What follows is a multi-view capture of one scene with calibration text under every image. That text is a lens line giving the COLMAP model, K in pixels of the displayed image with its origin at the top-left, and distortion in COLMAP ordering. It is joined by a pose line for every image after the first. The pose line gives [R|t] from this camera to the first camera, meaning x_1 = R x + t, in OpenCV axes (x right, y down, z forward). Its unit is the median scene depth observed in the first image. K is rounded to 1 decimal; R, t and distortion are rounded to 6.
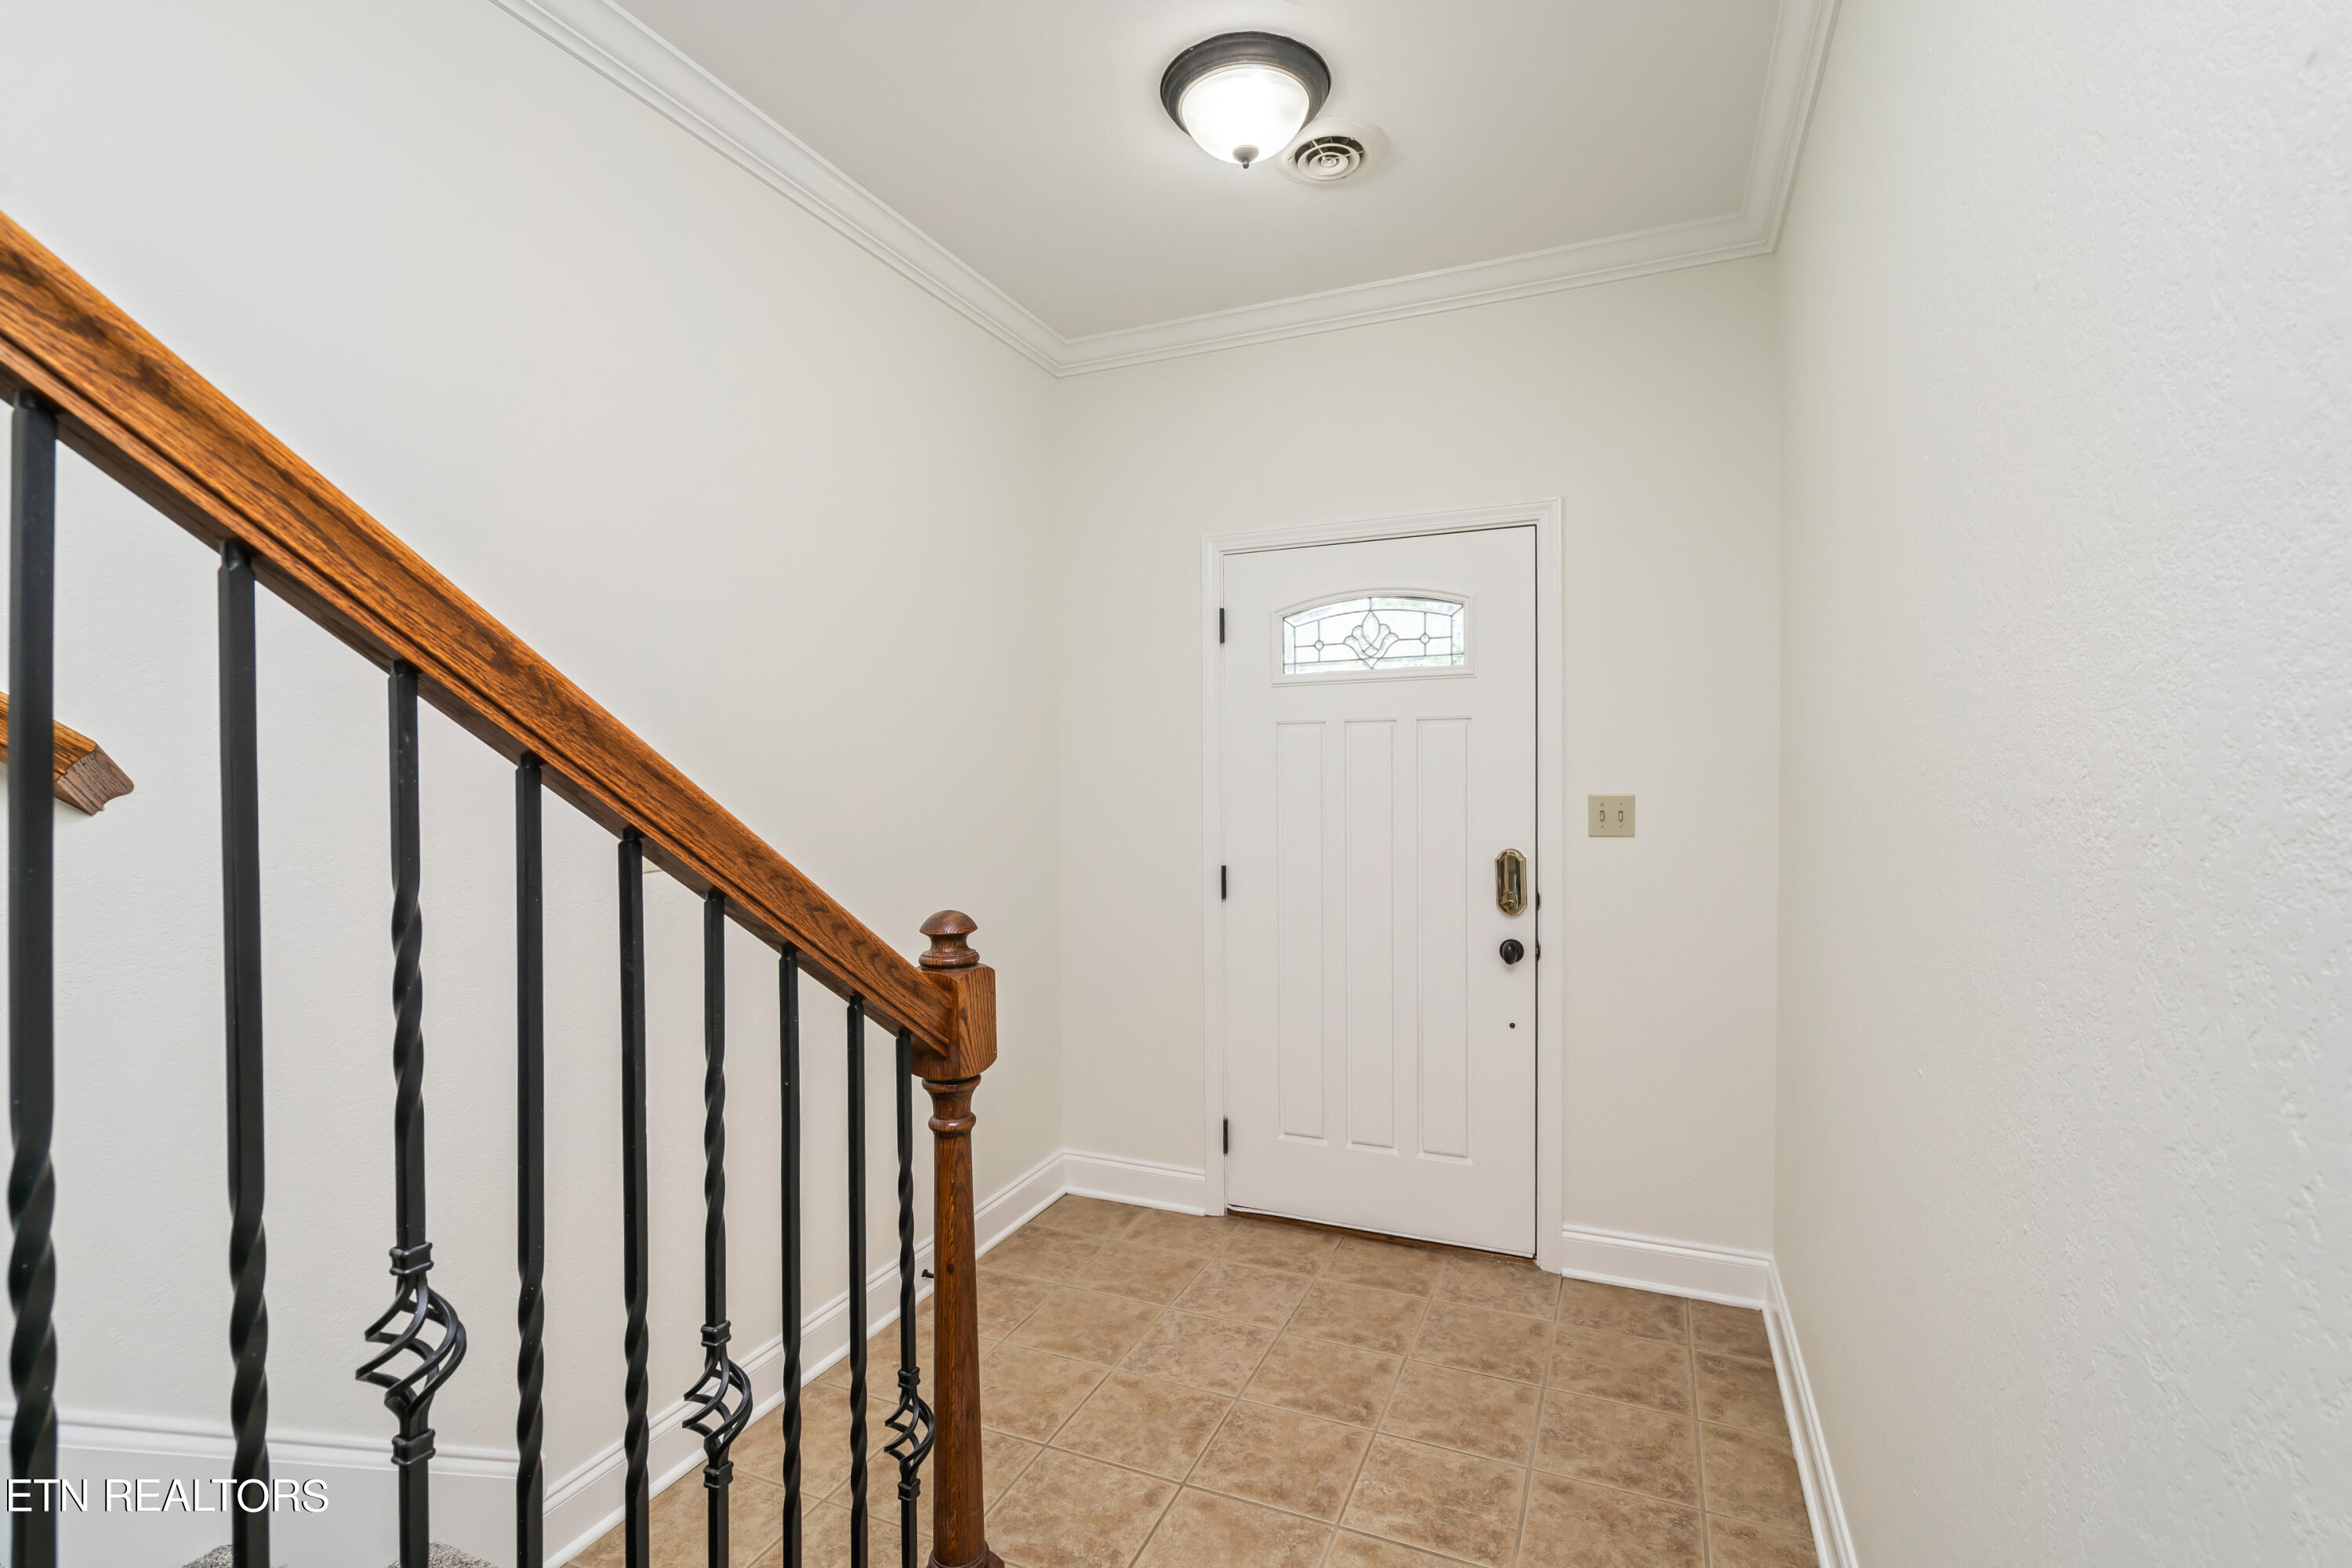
lens RADIAL K [[1068.7, 0, 1179.0], [0, 1068.7, 781.9], [0, 0, 1]] dist [-0.002103, 0.001582]
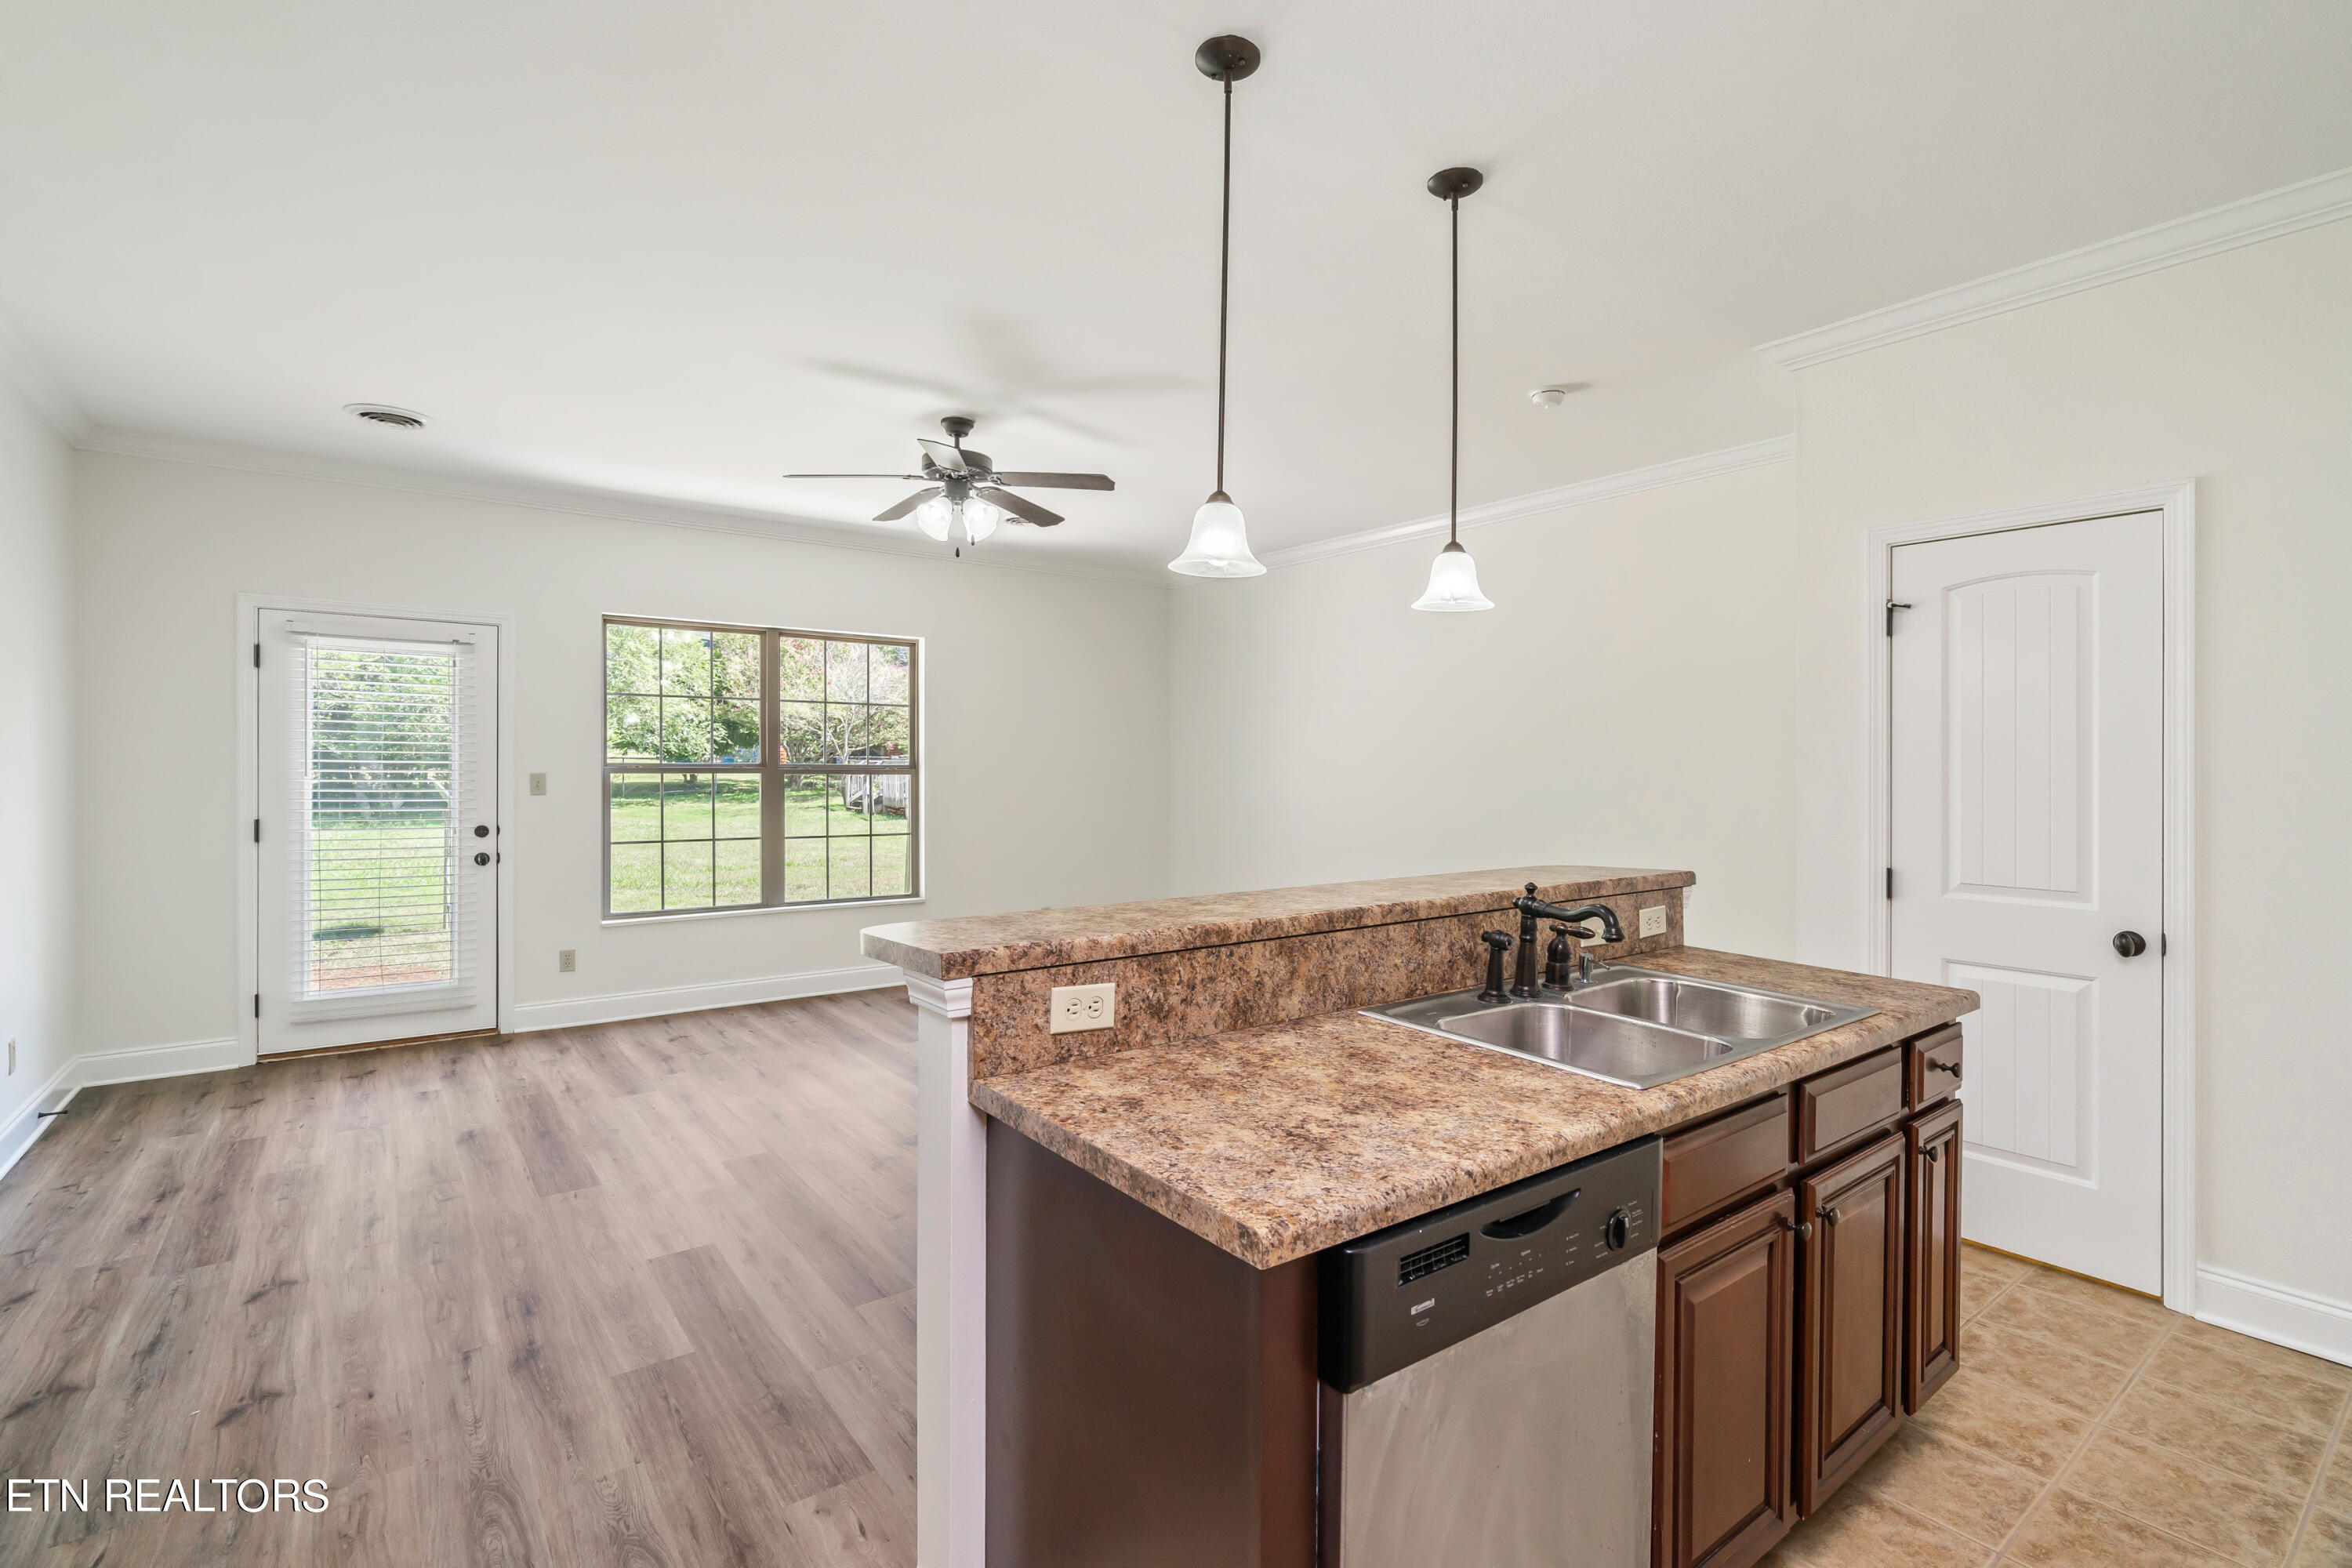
lens RADIAL K [[1068.7, 0, 1194.8], [0, 1068.7, 771.8], [0, 0, 1]] dist [-0.002103, 0.001582]
pose [[0.487433, 0.009791, 0.873105, -0.657754], [-0.007016, 0.999949, -0.007296, 0.019102], [-0.873132, -0.002569, 0.487477, -0.888705]]
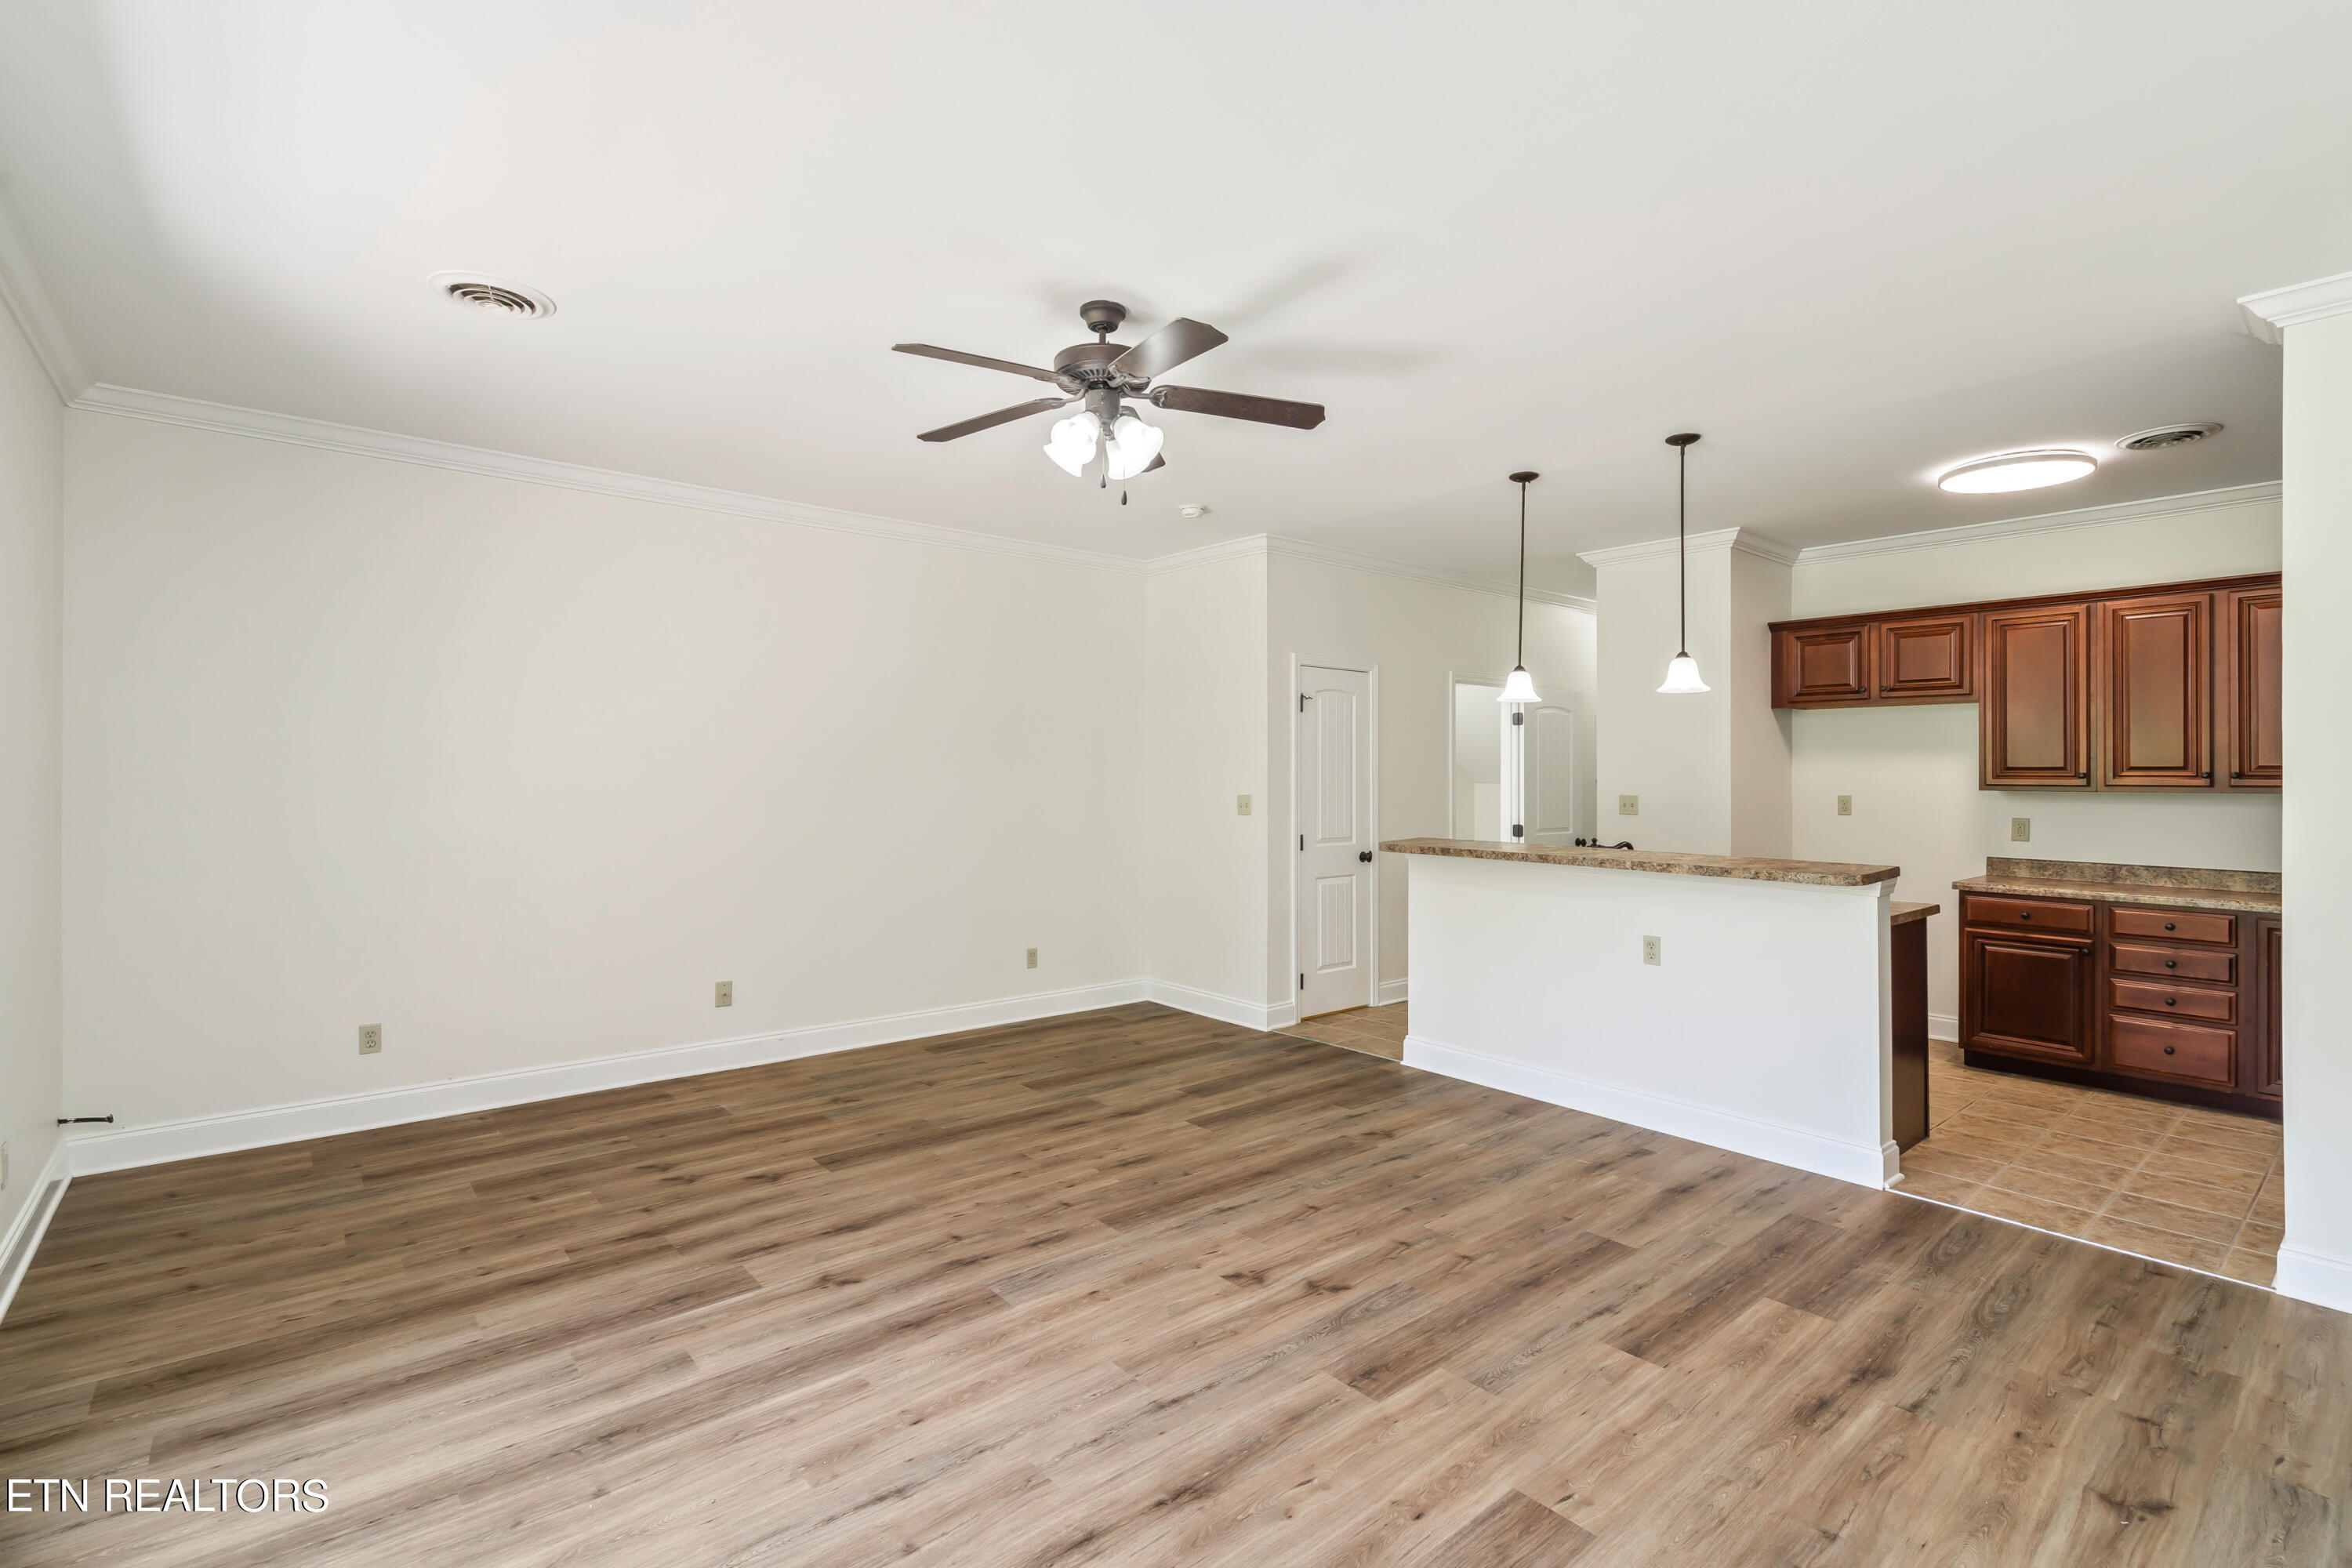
lens RADIAL K [[1068.7, 0, 1160.5], [0, 1068.7, 753.0], [0, 0, 1]] dist [-0.002103, 0.001582]
pose [[-0.889668, 0.016614, 0.456306, -0.082453], [0.007711, 0.999742, -0.021367, -0.012734], [-0.456543, -0.015491, -0.889567, 0.972089]]
